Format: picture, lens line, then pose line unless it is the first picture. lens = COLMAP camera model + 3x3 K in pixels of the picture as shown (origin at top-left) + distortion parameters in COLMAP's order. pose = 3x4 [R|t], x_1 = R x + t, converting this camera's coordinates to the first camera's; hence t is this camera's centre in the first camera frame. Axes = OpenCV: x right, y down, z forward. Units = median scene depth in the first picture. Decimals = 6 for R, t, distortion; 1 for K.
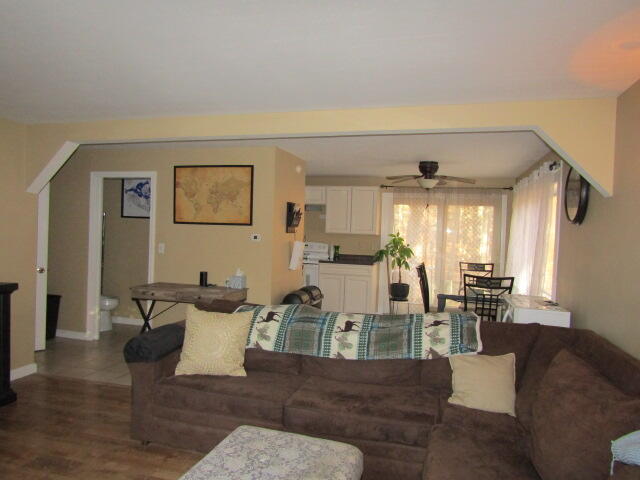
lens RADIAL K [[460.1, 0, 321.4], [0, 460.1, 240.3], [0, 0, 1]] dist [0.007735, -0.004059]
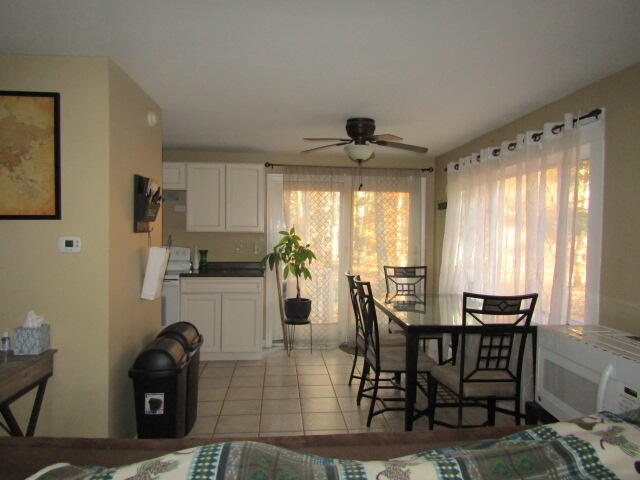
lens RADIAL K [[460.1, 0, 317.5], [0, 460.1, 238.8], [0, 0, 1]] dist [0.007735, -0.004059]
pose [[0.940295, -0.031779, 0.338875, -0.043105], [0.031884, 0.999478, 0.005257, -0.003730], [-0.338865, 0.005861, 0.940817, 0.317098]]
